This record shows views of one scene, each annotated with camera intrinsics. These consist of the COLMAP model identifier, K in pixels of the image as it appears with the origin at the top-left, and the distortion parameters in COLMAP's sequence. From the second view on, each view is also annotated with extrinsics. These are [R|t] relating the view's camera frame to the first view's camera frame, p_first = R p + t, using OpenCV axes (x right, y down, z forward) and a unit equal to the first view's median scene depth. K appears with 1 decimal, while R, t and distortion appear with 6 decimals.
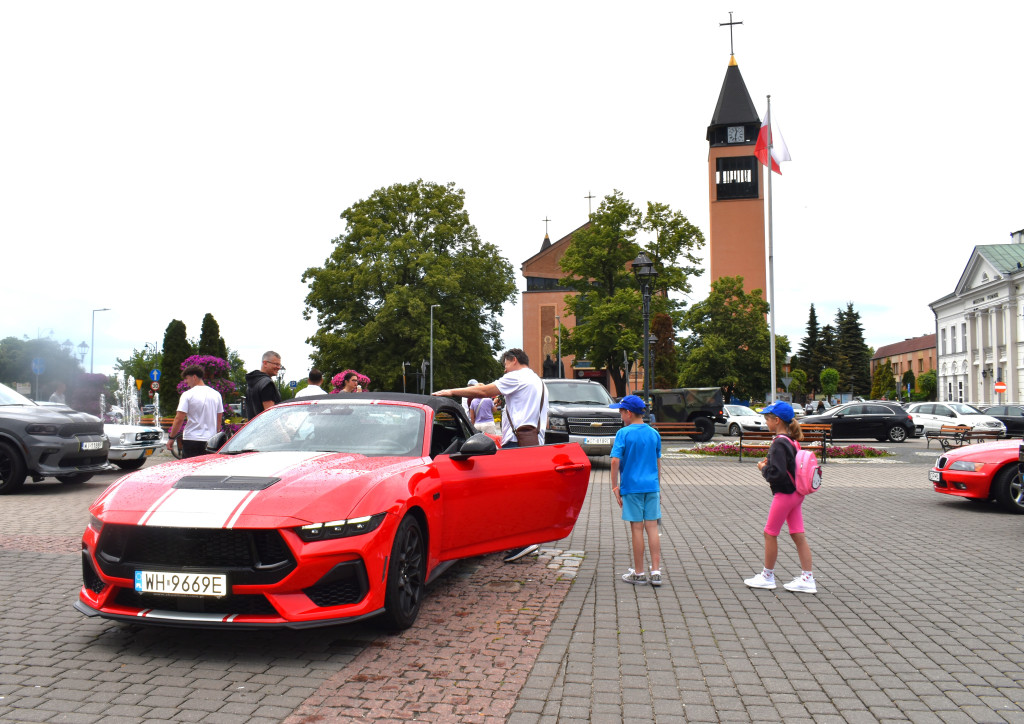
lens RADIAL K [[892.8, 0, 480.6], [0, 892.8, 362.8], [0, 0, 1]] dist [-0.025942, 0.000440]
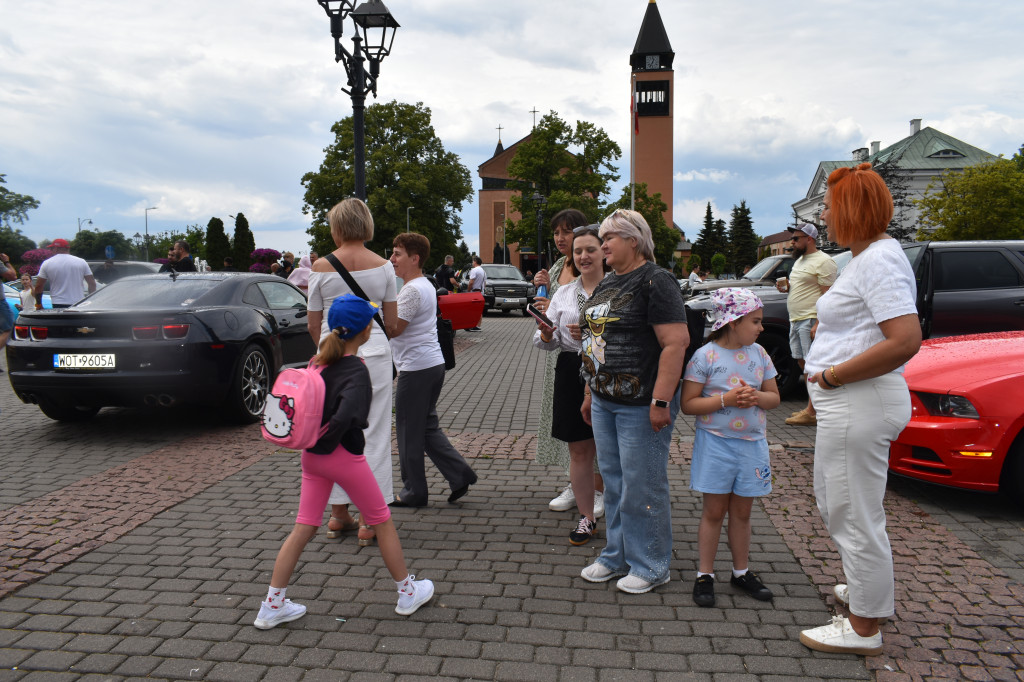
lens RADIAL K [[783.5, 0, 511.8], [0, 783.5, 338.5], [0, 0, 1]] dist [-0.024740, 0.001995]
pose [[0.996406, -0.005875, 0.084506, 0.000565], [-0.004075, 0.993113, 0.117092, -0.004181], [-0.084612, -0.117016, 0.989519, -0.125729]]
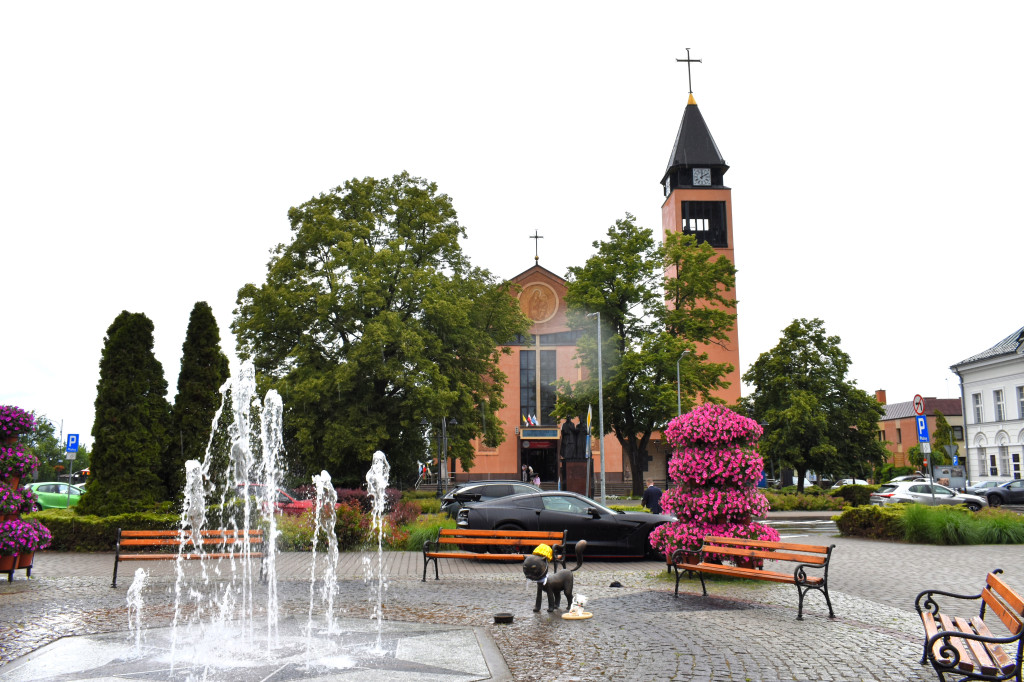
lens RADIAL K [[882.0, 0, 517.4], [0, 882.0, 351.0], [0, 0, 1]] dist [-0.039176, 0.036562]
pose [[0.966112, 0.034054, 0.255866, -0.151539], [-0.008459, 0.994904, -0.100475, 0.011290], [-0.257984, 0.094906, 0.961477, 0.284815]]
